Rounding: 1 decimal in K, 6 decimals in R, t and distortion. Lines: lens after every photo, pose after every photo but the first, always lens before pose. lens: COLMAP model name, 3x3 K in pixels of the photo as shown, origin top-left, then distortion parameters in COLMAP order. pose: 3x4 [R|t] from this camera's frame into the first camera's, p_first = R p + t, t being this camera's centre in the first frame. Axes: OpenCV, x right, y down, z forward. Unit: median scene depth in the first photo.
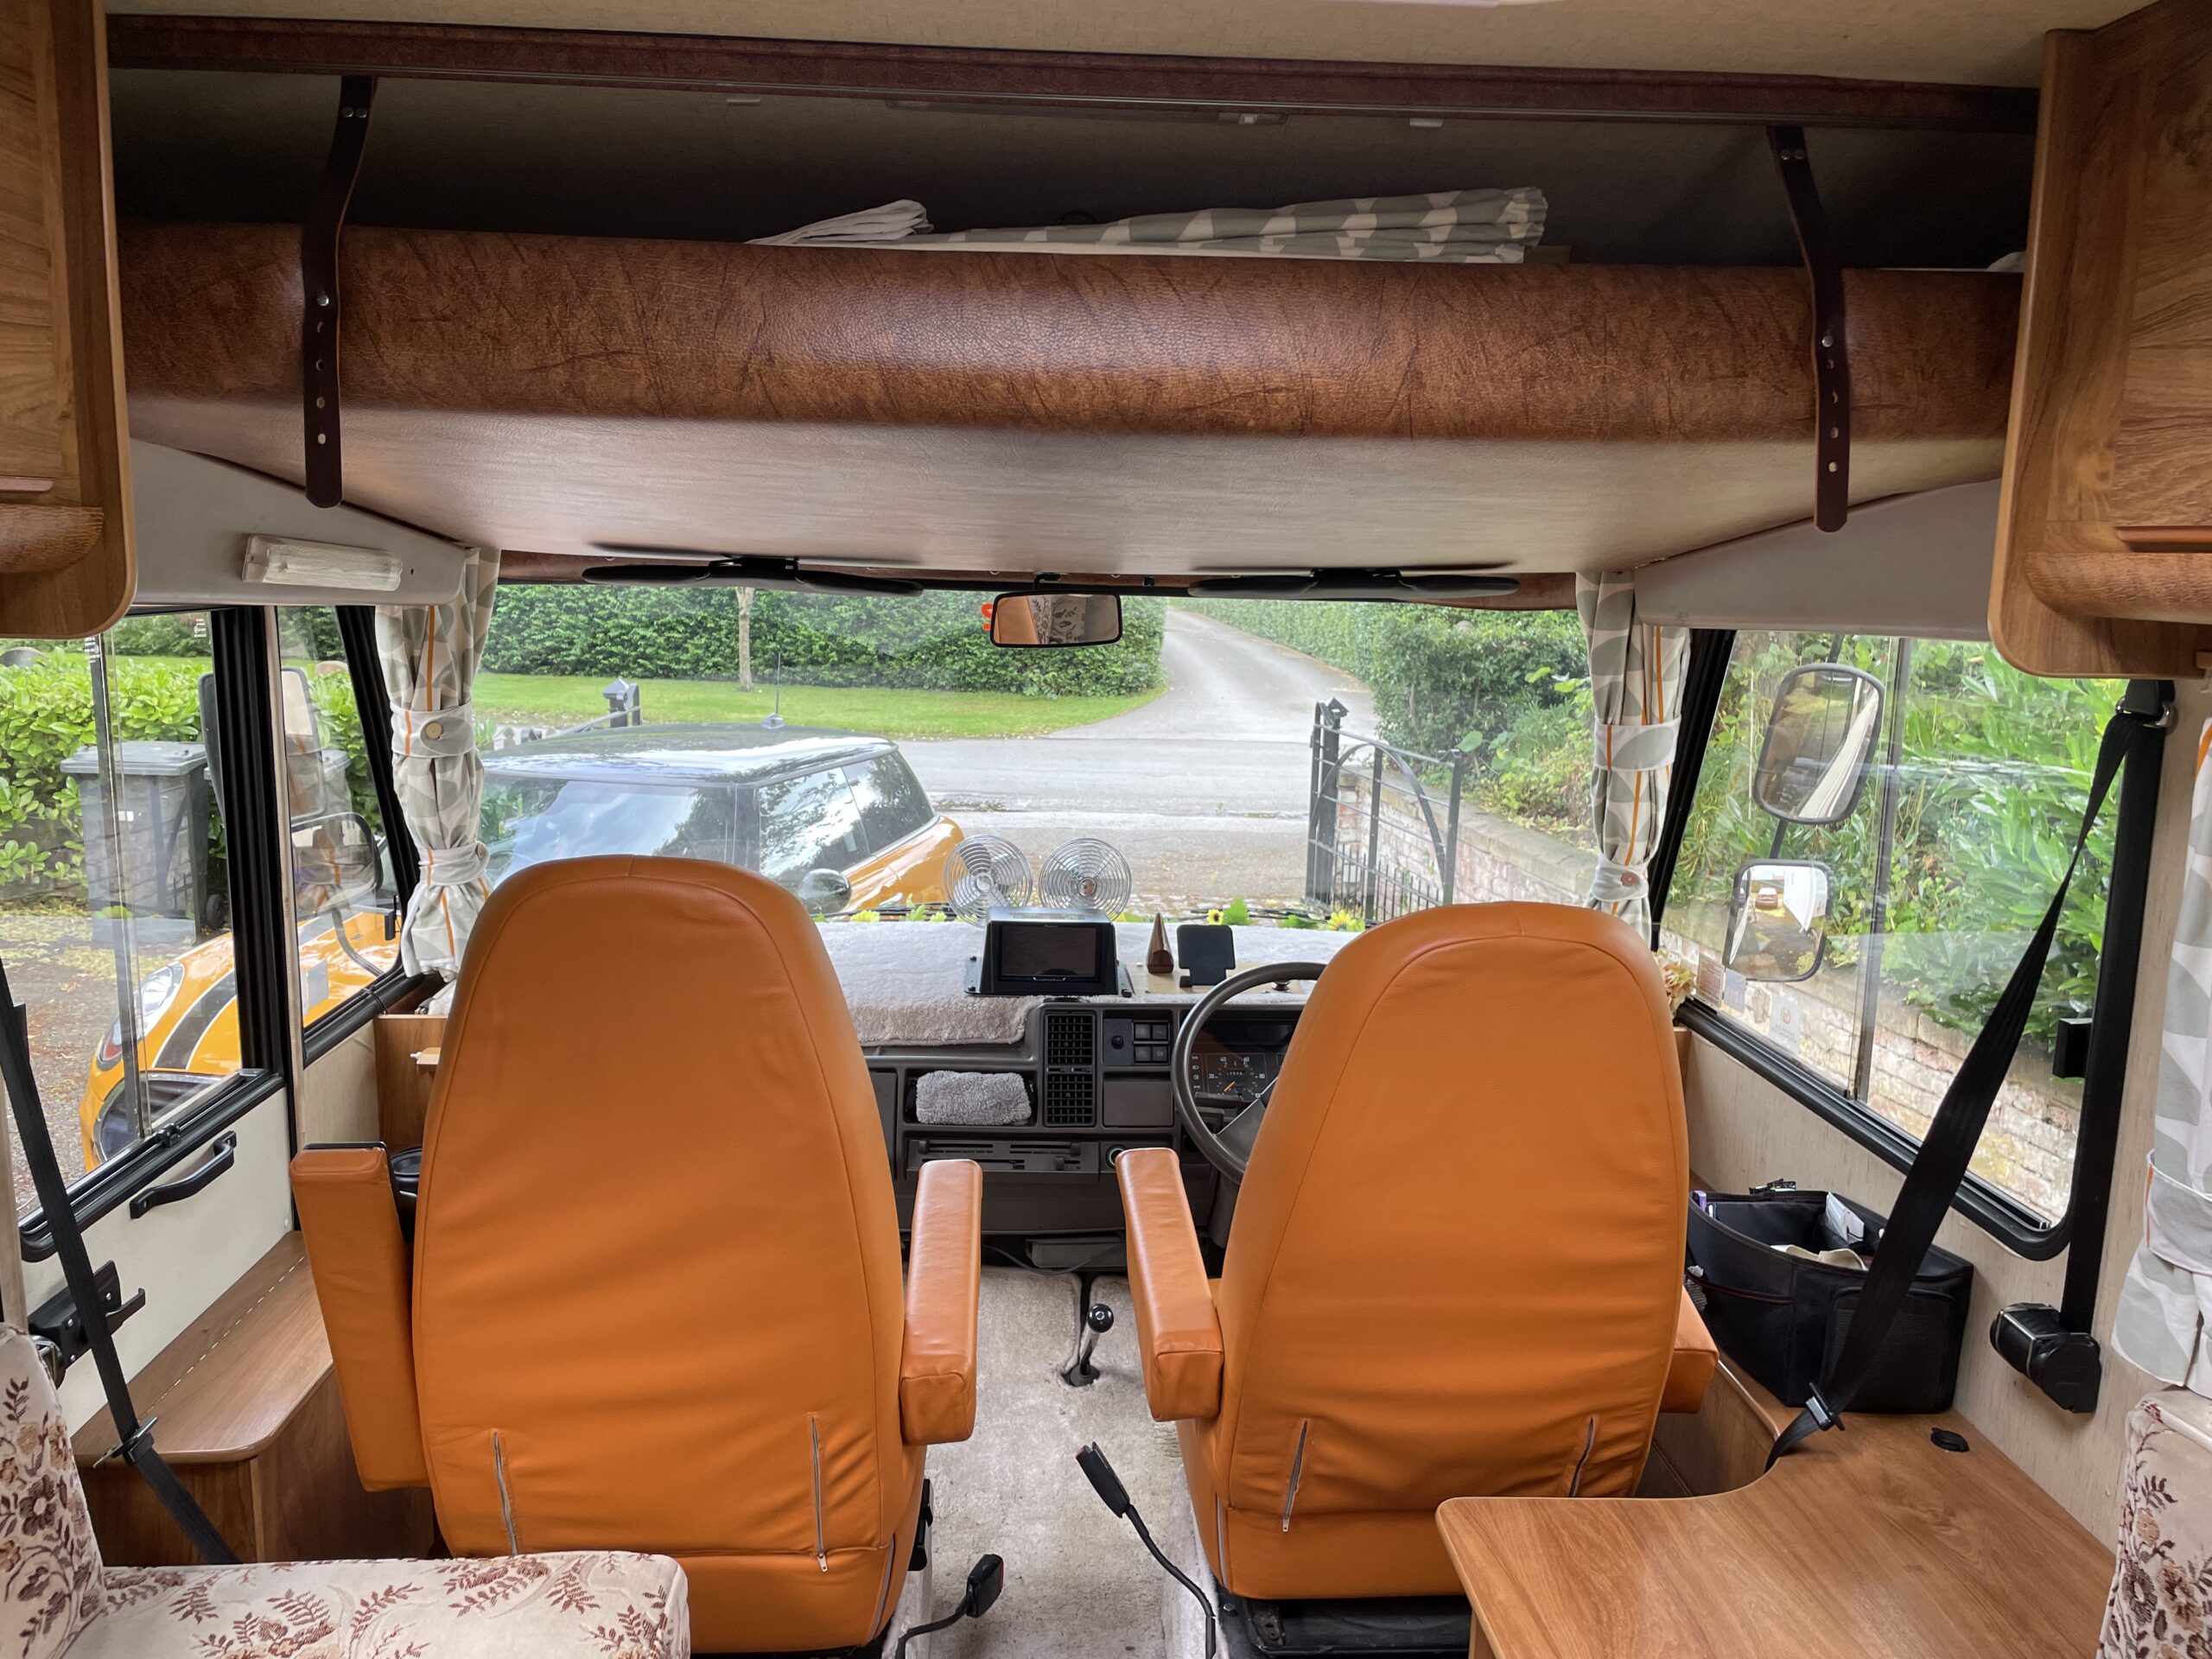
lens RADIAL K [[1697.0, 0, 1106.0], [0, 1697.0, 829.5], [0, 0, 1]] dist [0.003413, -0.039066]
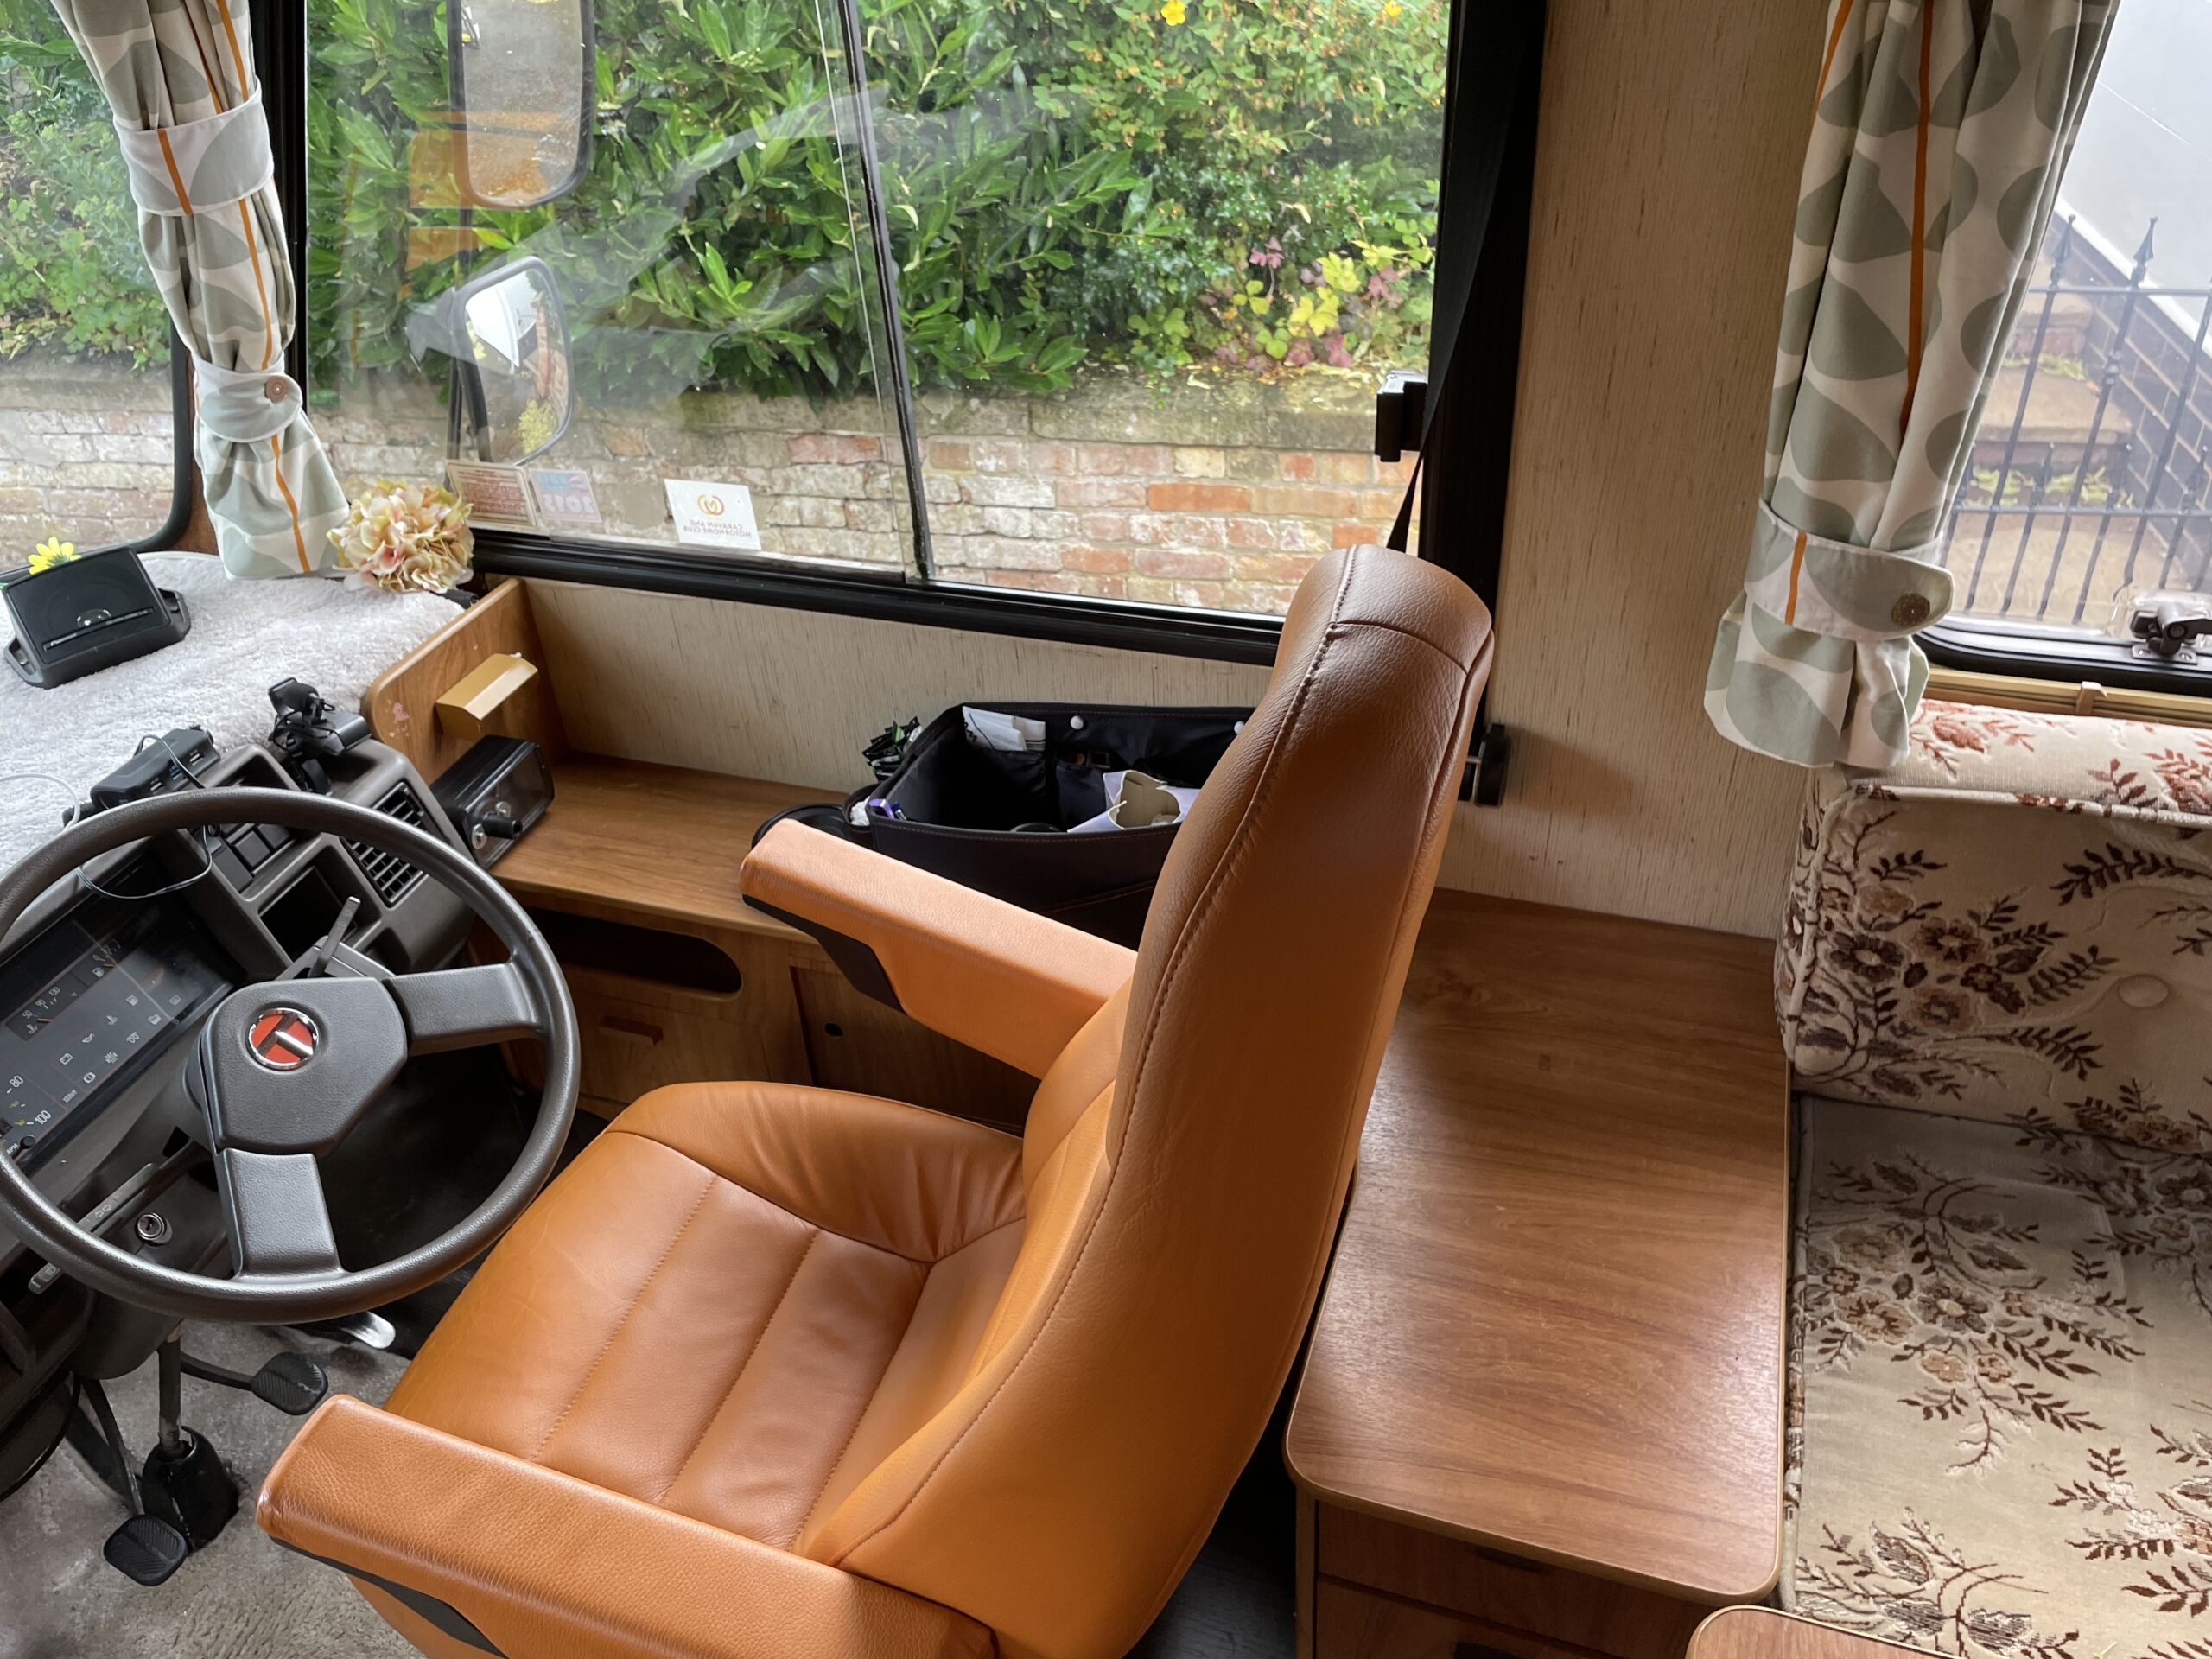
lens RADIAL K [[1697.0, 0, 1106.0], [0, 1697.0, 829.5], [0, 0, 1]] dist [0.003413, -0.039066]
pose [[0.364515, -0.575715, 0.731902, -0.105615], [0.200612, 0.816074, 0.542013, -0.109986], [-0.909331, -0.050744, 0.412967, 0.511906]]
